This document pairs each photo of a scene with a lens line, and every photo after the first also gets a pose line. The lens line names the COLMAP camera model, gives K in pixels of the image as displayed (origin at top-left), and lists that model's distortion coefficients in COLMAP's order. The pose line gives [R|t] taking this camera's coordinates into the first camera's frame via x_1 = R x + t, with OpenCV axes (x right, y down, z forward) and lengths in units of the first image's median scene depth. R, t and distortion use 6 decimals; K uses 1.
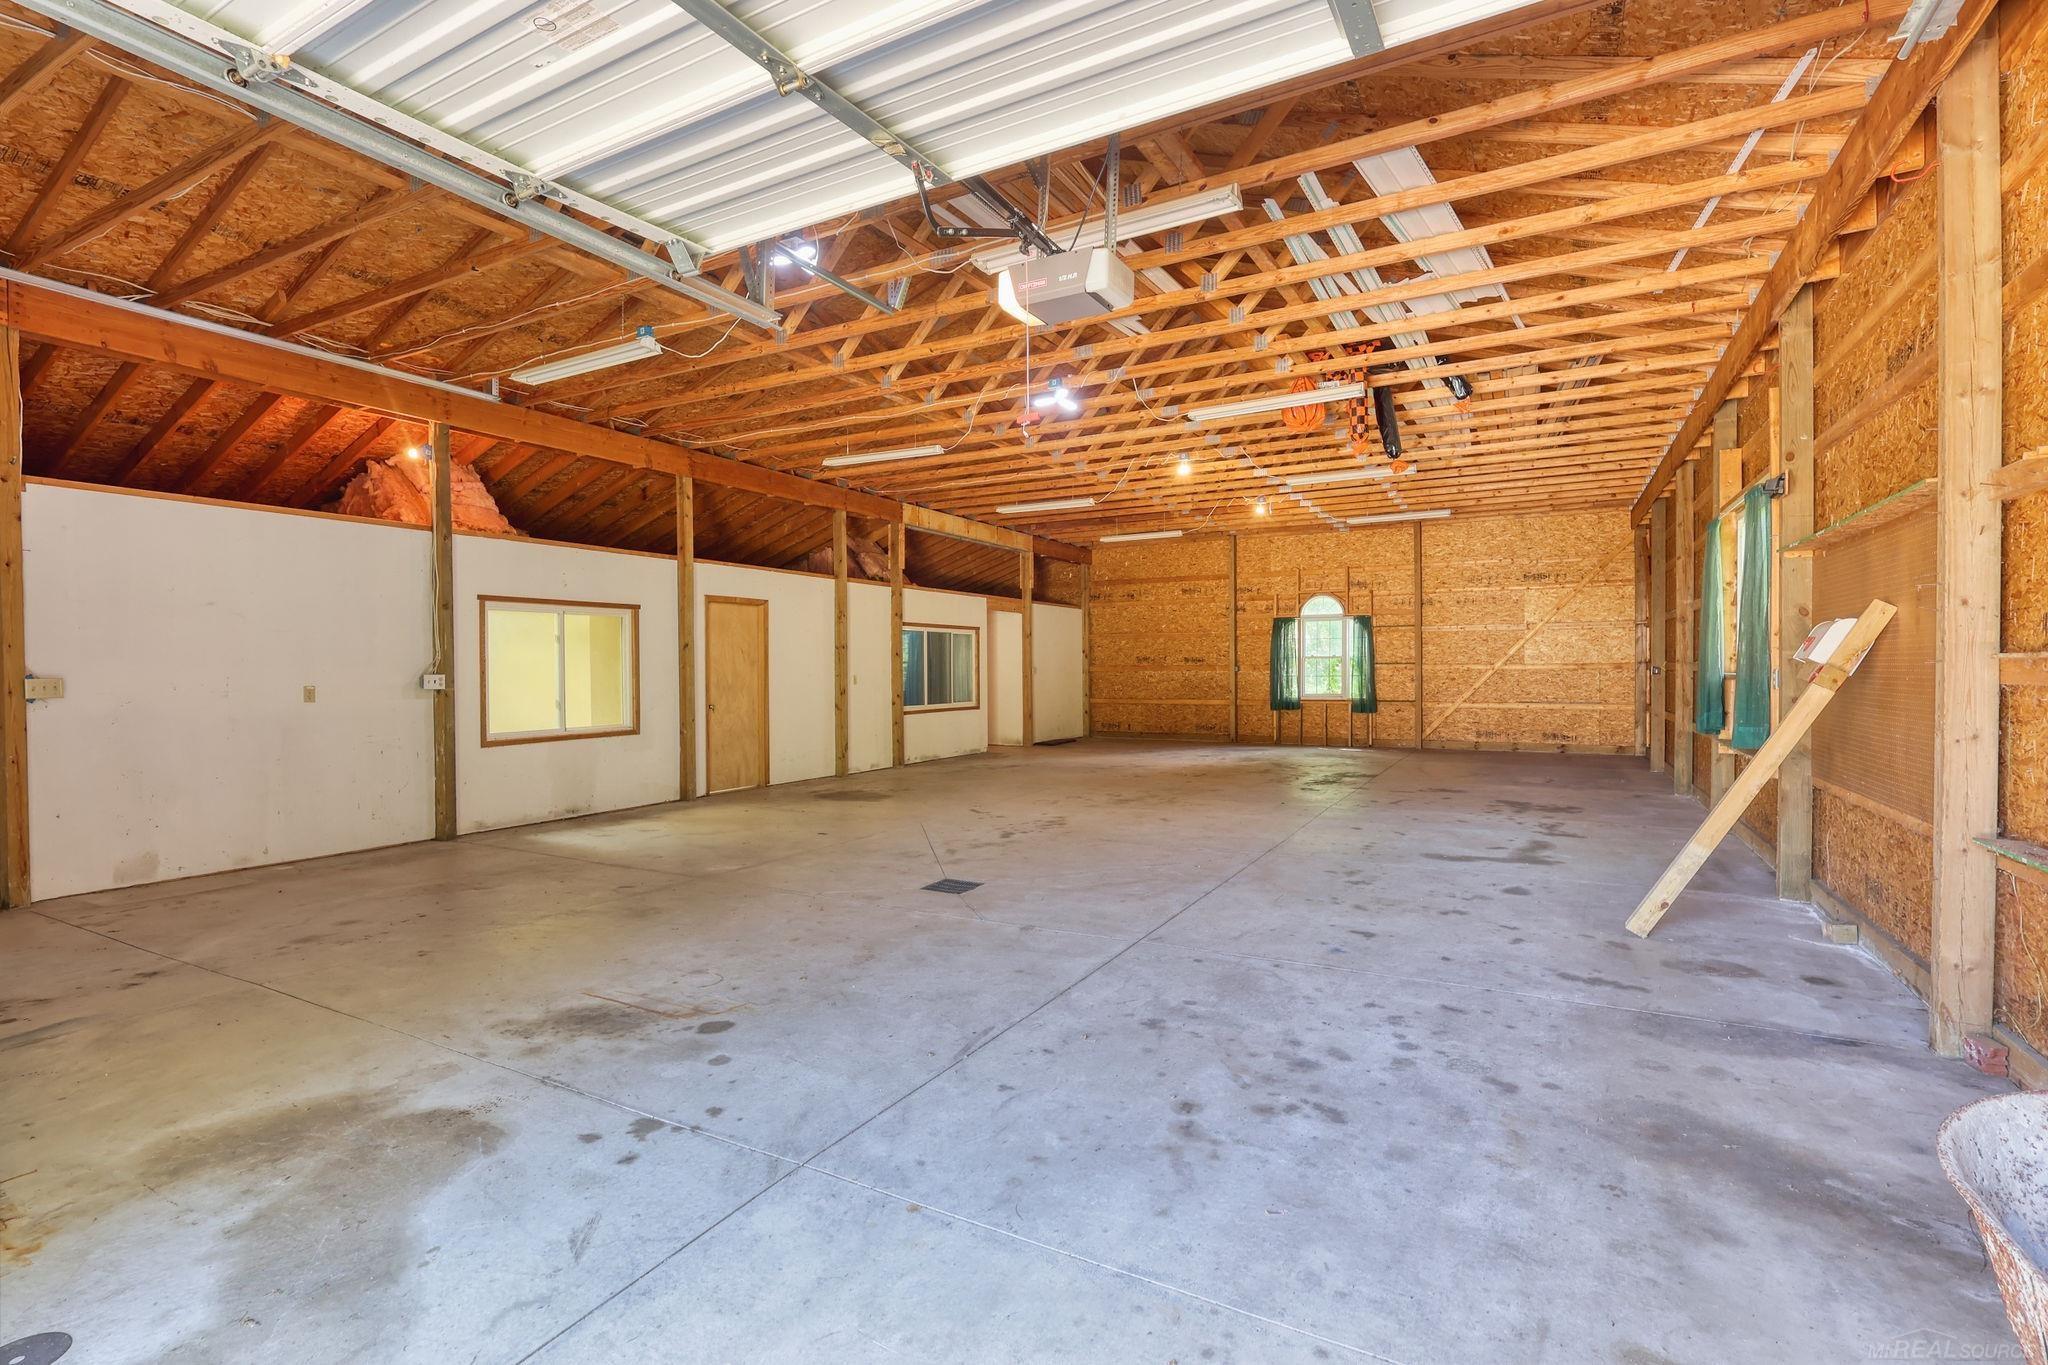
lens RADIAL K [[946.3, 0, 1027.0], [0, 946.3, 680.6], [0, 0, 1]] dist [-0.004351, 0.001352]
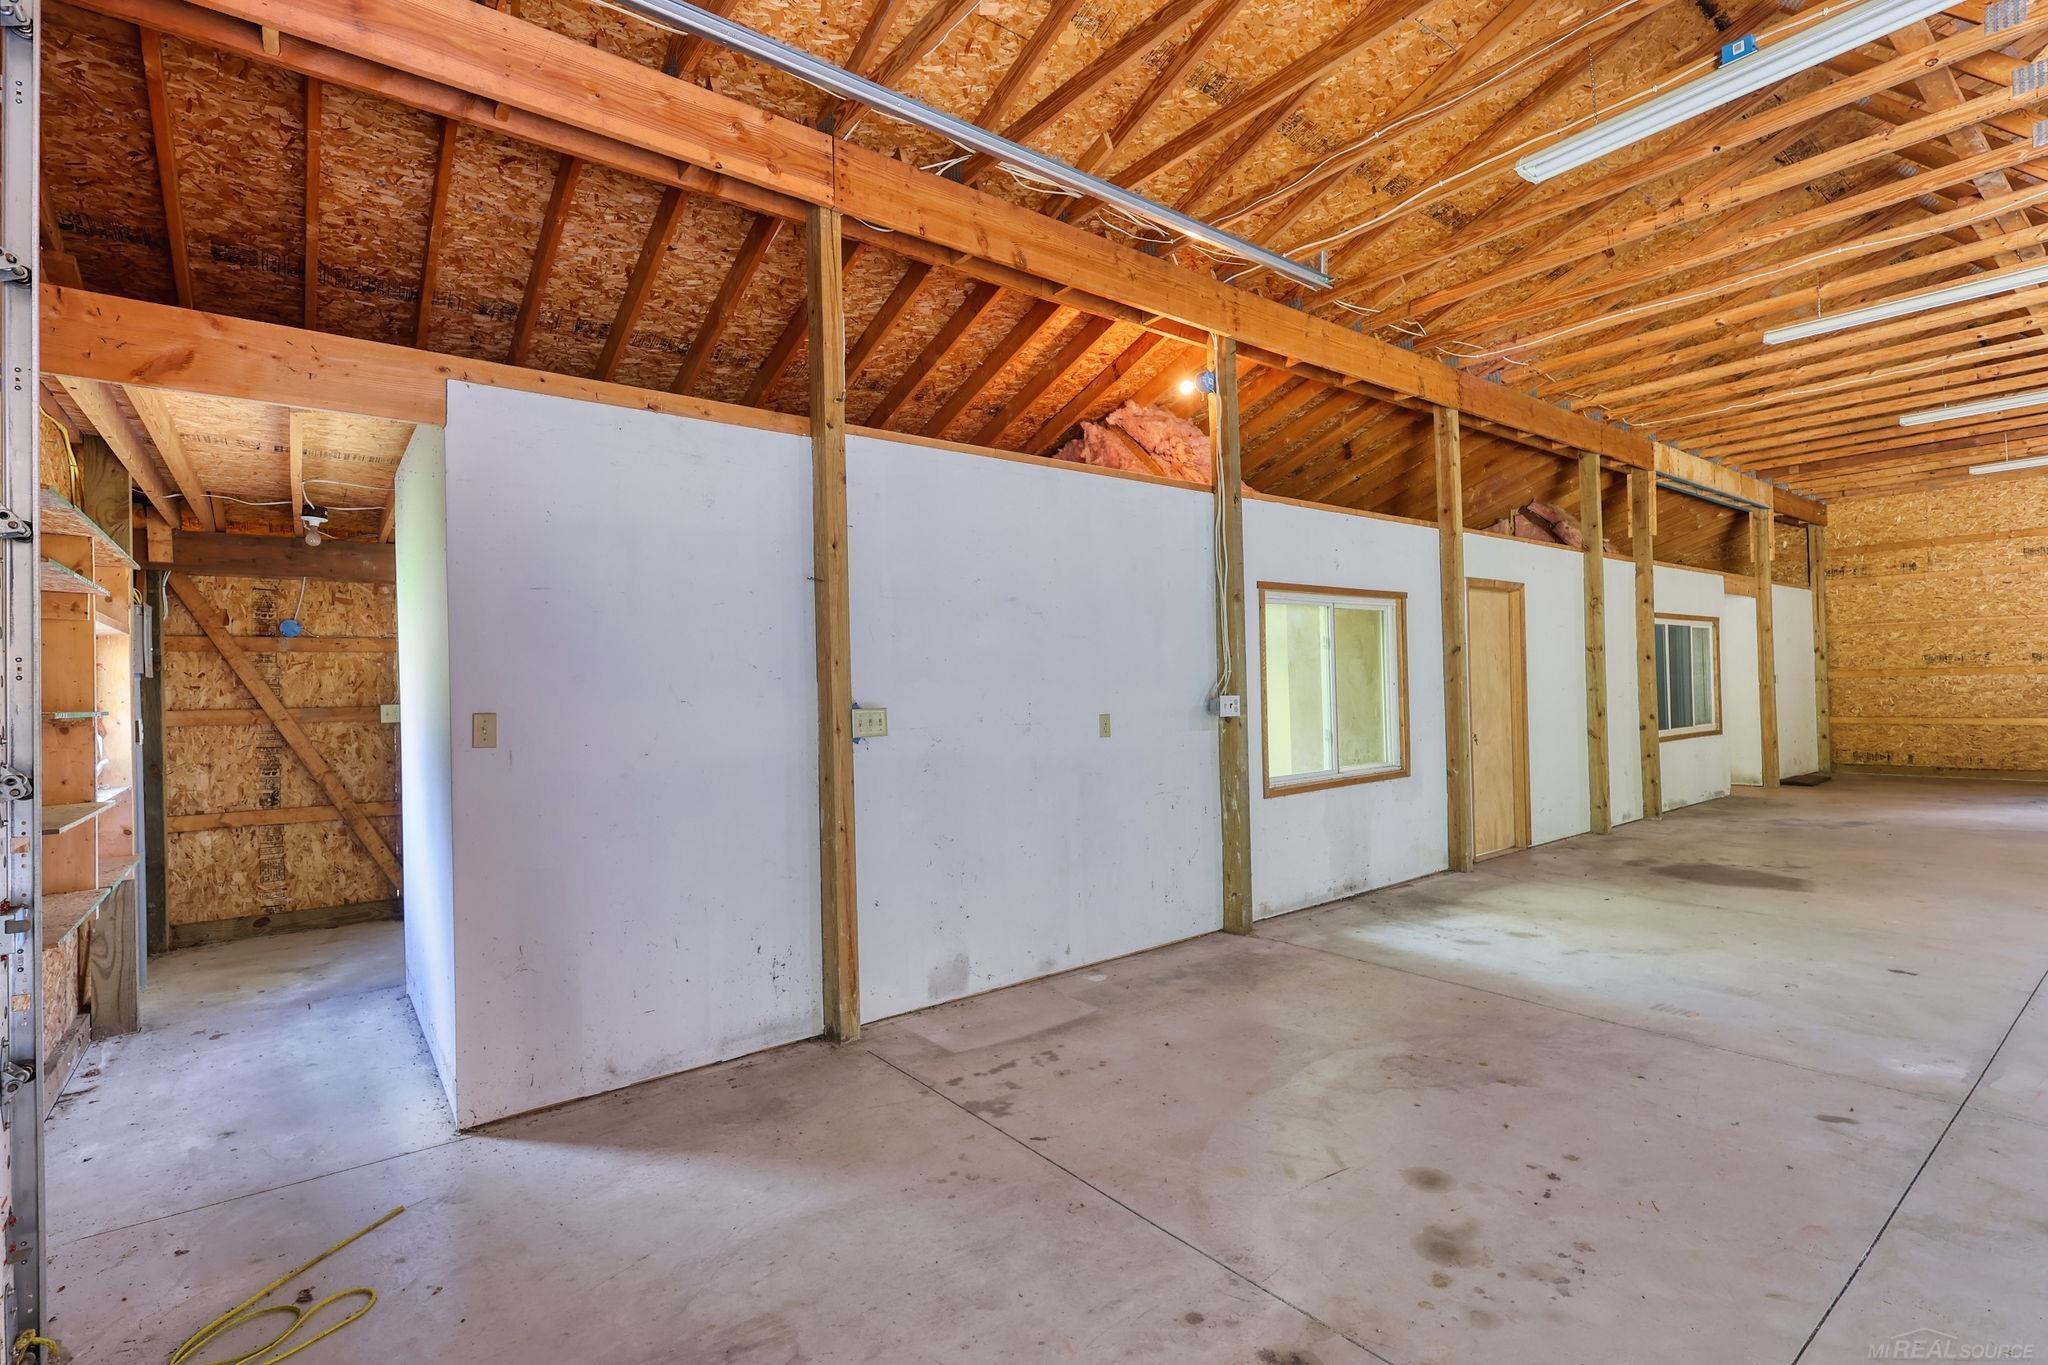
lens RADIAL K [[946.3, 0, 1022.2], [0, 946.3, 678.3], [0, 0, 1]] dist [-0.004351, 0.001352]
pose [[0.915499, -0.021857, -0.401726, -0.425639], [0.013843, 0.999643, -0.022840, -0.004449], [0.402082, 0.015349, 0.915475, 0.262508]]
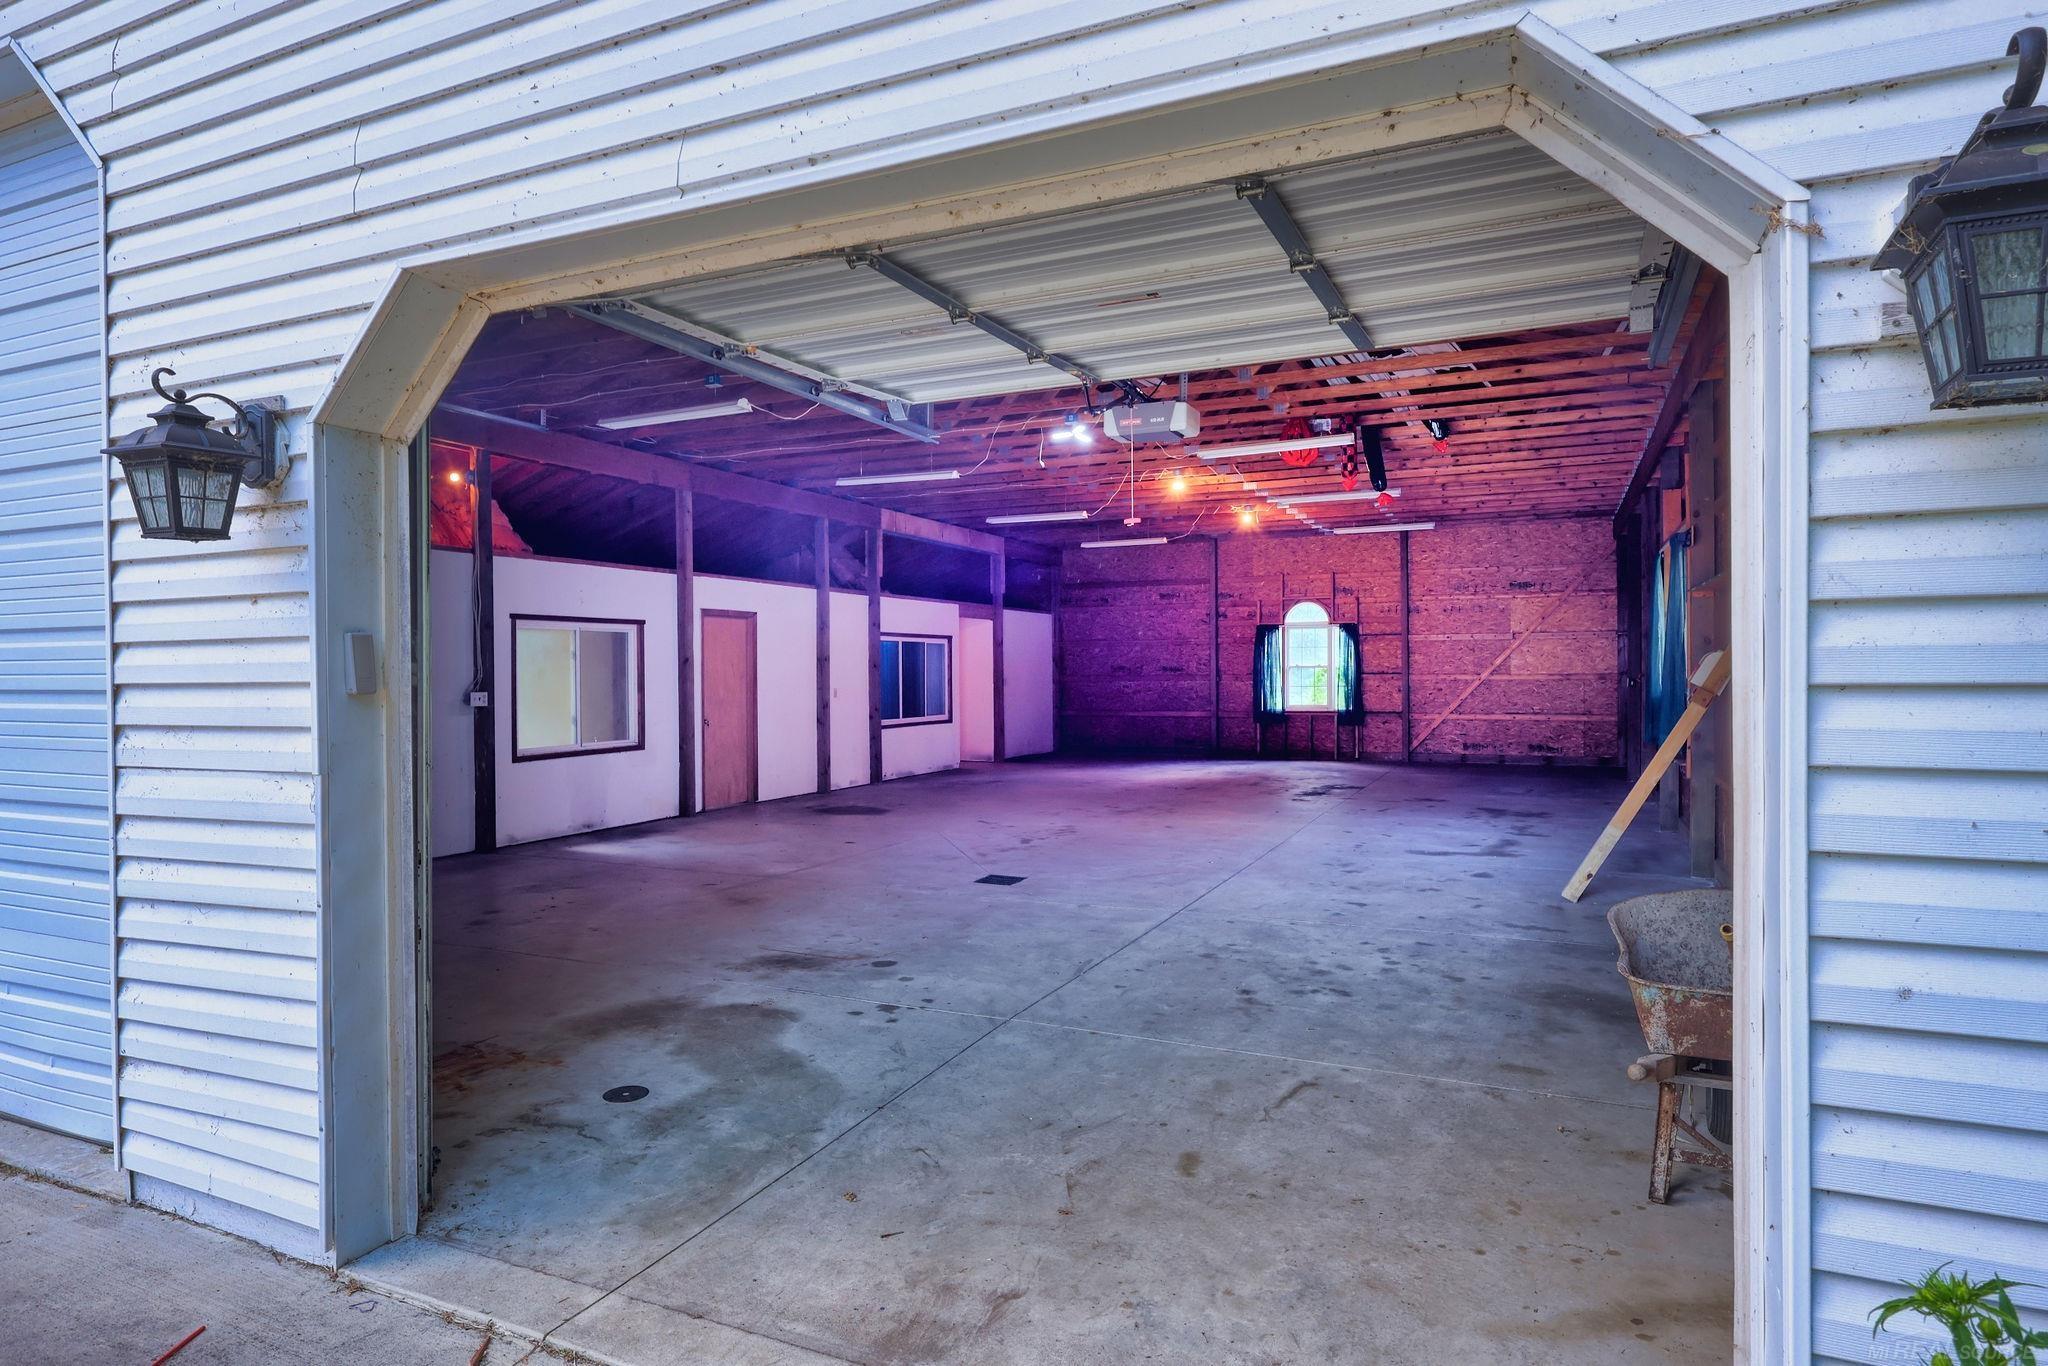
lens RADIAL K [[1153.8, 0, 1024.3], [0, 1153.8, 684.3], [0, 0, 1]] dist [-0.002924, -0.000085]
pose [[0.997484, -0.001874, 0.070867, -0.104555], [0.002038, 0.999995, -0.002238, -0.009532], [-0.070862, 0.002377, 0.997483, -0.267464]]
